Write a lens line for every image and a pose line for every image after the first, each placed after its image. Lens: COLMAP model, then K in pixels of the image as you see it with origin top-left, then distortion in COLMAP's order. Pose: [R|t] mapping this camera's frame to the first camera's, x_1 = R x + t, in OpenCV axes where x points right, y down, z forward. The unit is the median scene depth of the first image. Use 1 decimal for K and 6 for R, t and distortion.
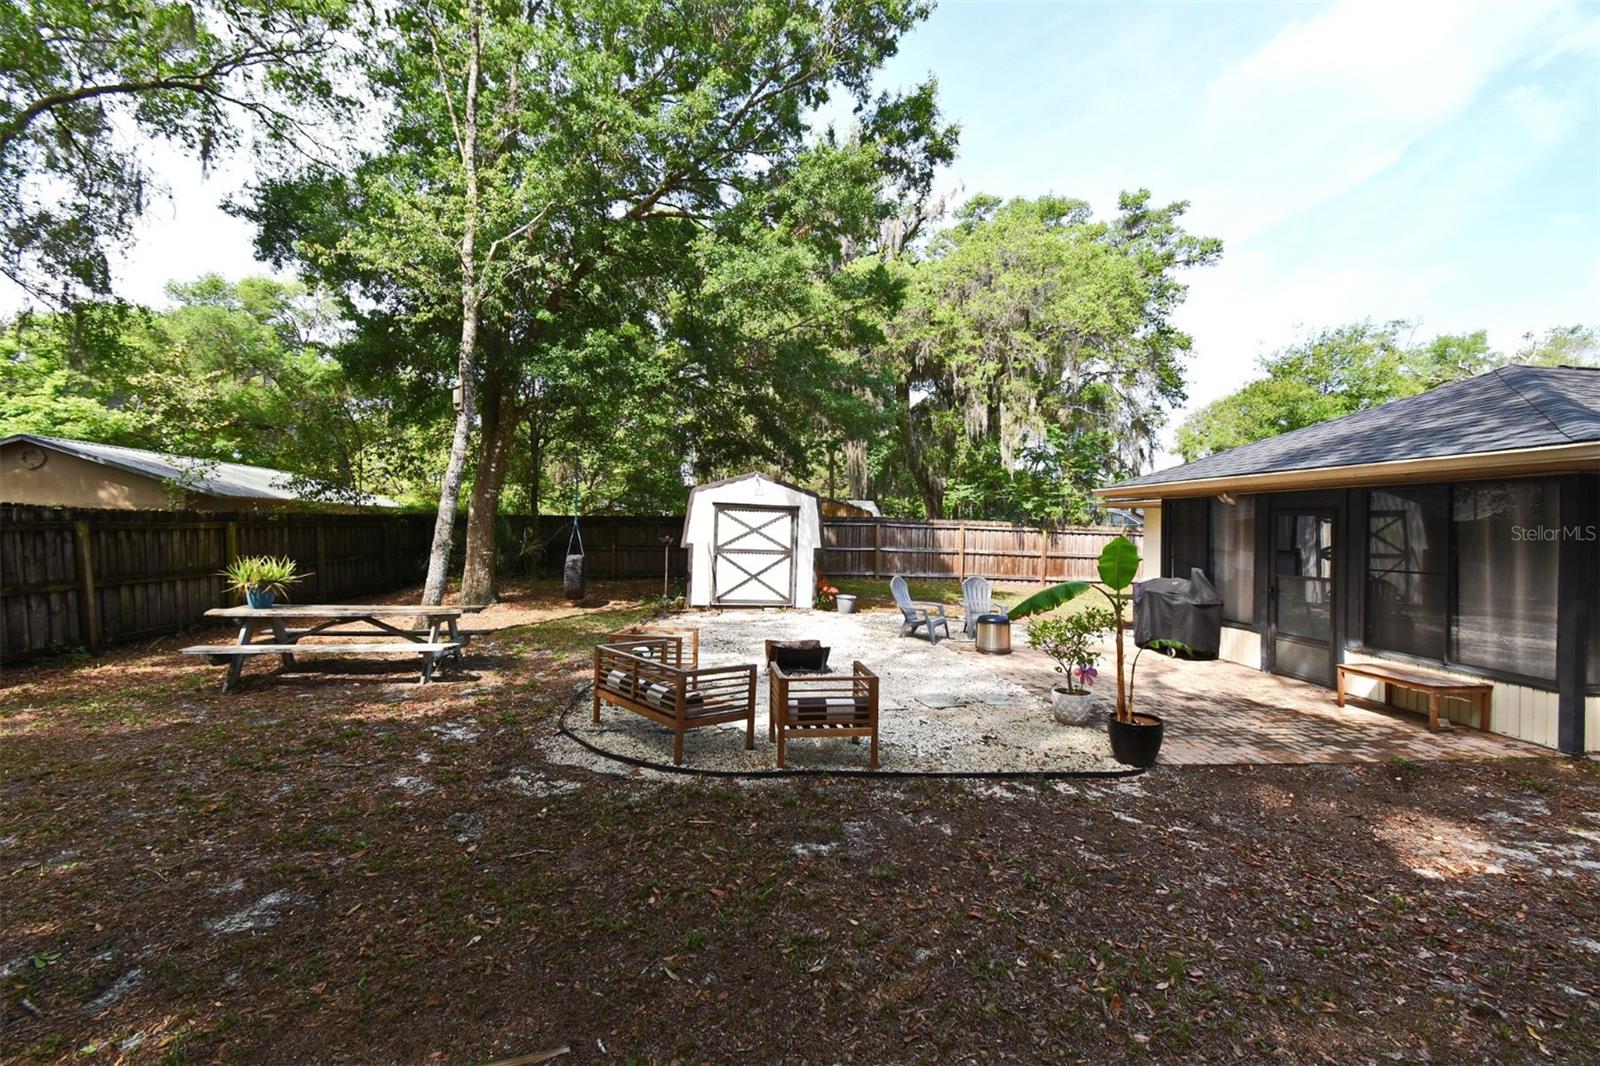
lens RADIAL K [[706.3, 0, 801.1], [0, 706.3, 529.7], [0, 0, 1]] dist [0.004607, -0.001922]
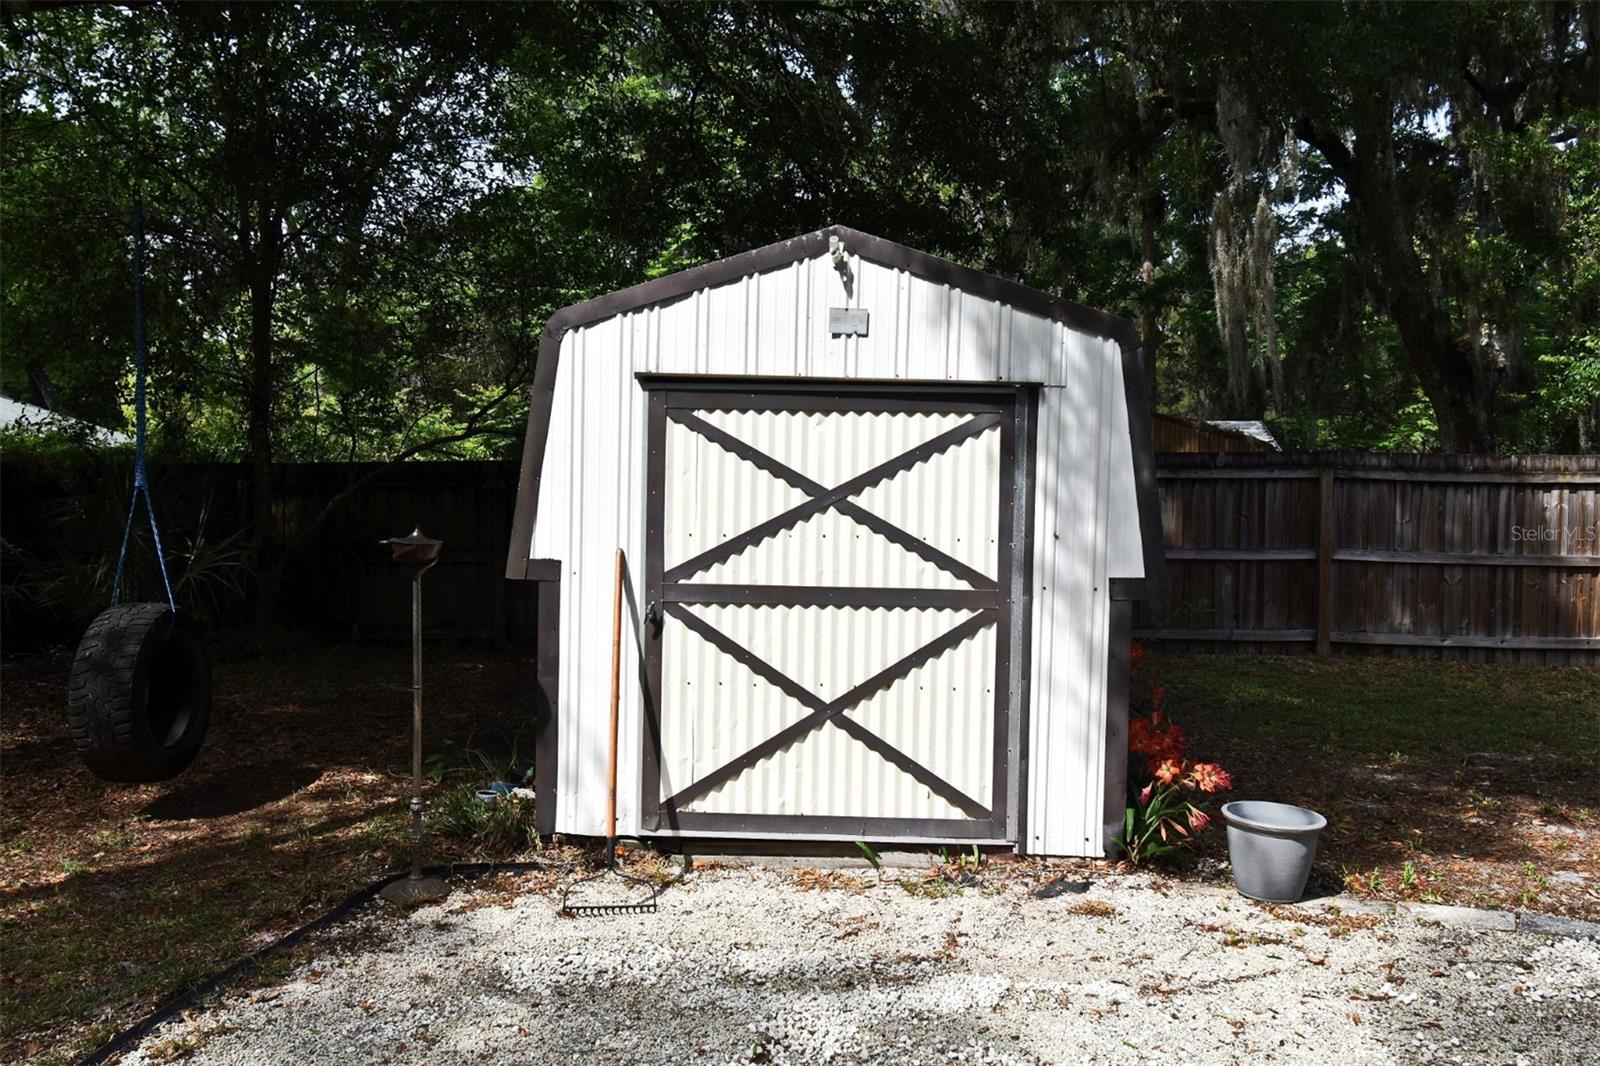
lens RADIAL K [[1331.0, 0, 798.6], [0, 1331.0, 527.6], [0, 0, 1]] dist [-0.002405, 0.000419]
pose [[0.978095, -0.006141, -0.208067, 0.009674], [0.010884, 0.999706, 0.021657, 0.000740], [0.207872, -0.023447, 0.977875, 0.595458]]
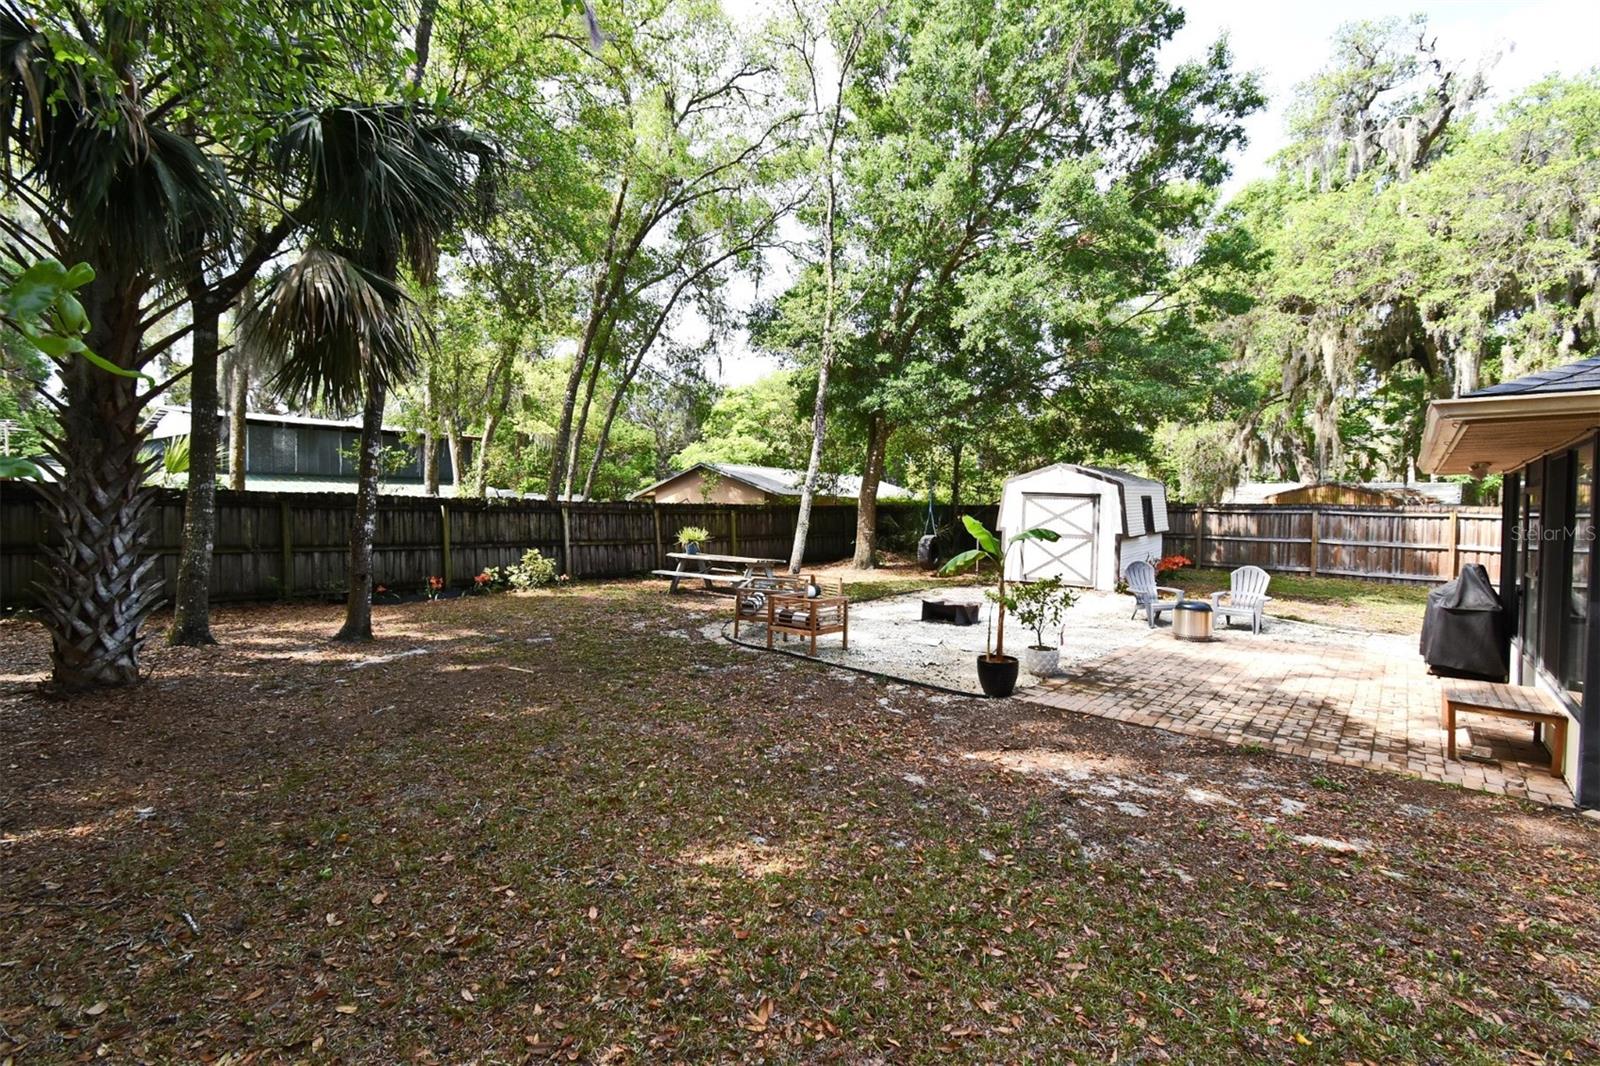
lens RADIAL K [[706.3, 0, 801.1], [0, 706.3, 529.7], [0, 0, 1]] dist [0.004607, -0.001922]
pose [[0.682585, 0.015549, -0.730640, 0.466915], [-0.006785, 0.999865, 0.014941, 0.007859], [0.730774, -0.005241, 0.682599, -0.047975]]
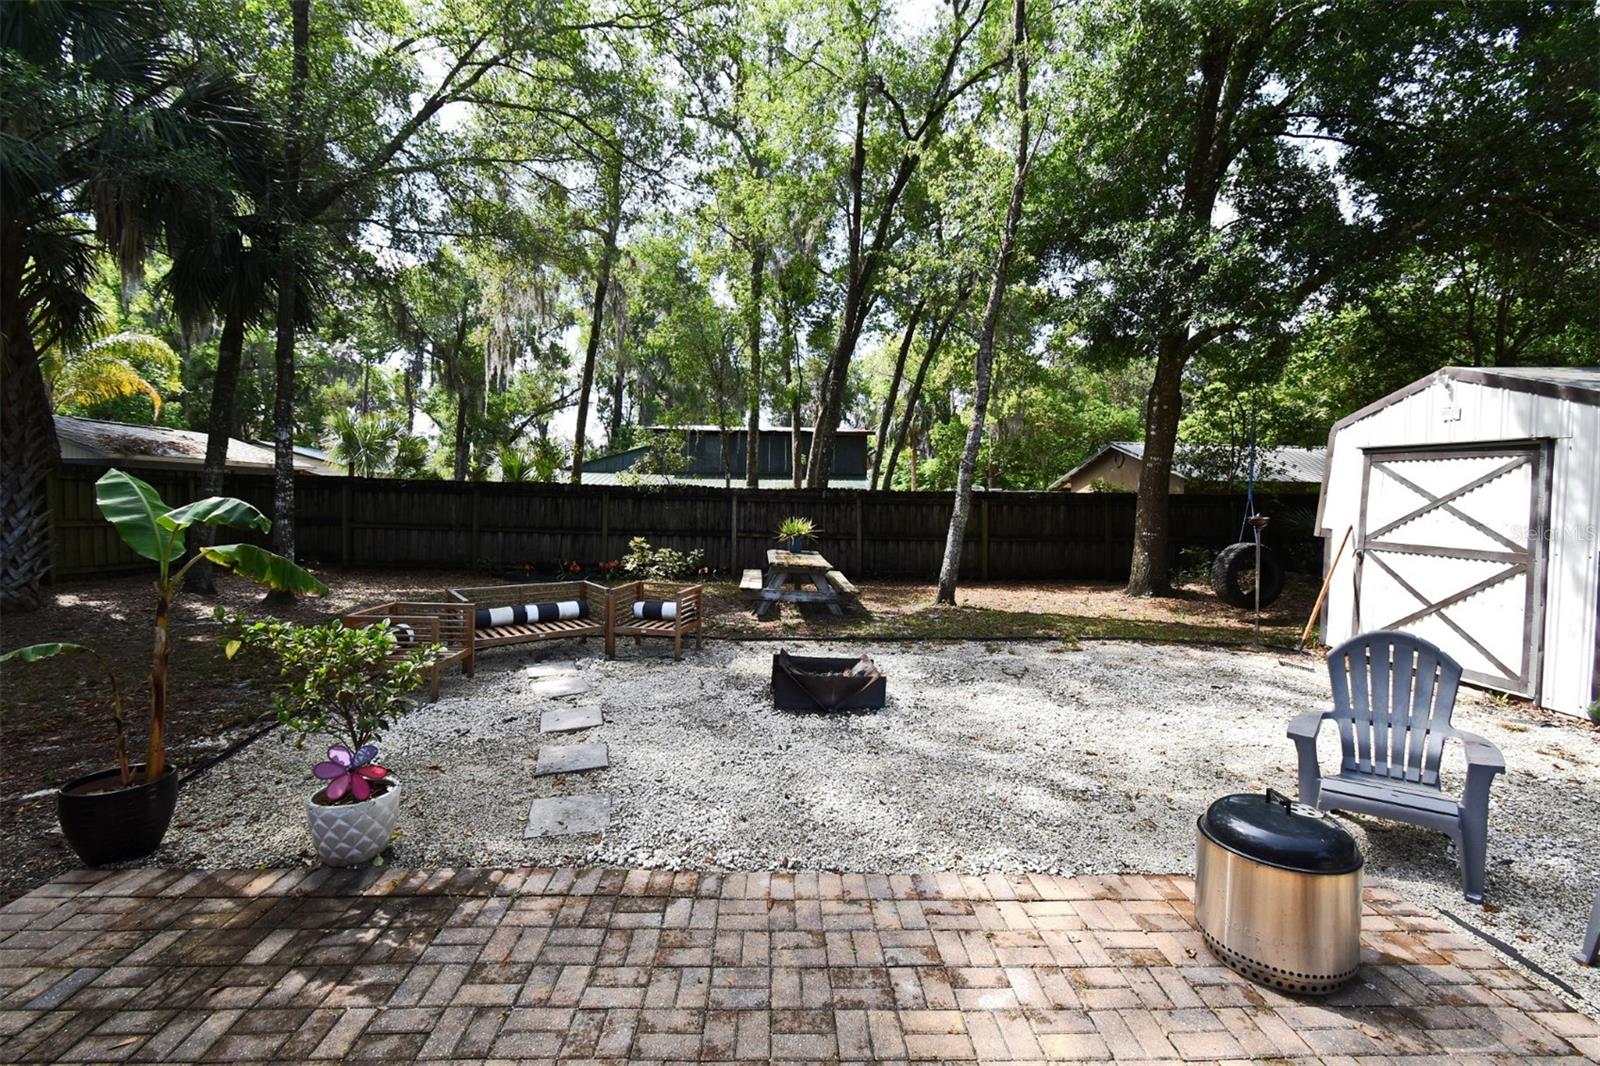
lens RADIAL K [[706.3, 0, 801.1], [0, 706.3, 529.7], [0, 0, 1]] dist [0.004607, -0.001922]
pose [[-0.090530, 0.025582, -0.995565, 0.405695], [-0.017513, 0.999475, 0.027275, 0.012396], [0.995740, 0.019905, -0.090034, 0.644180]]
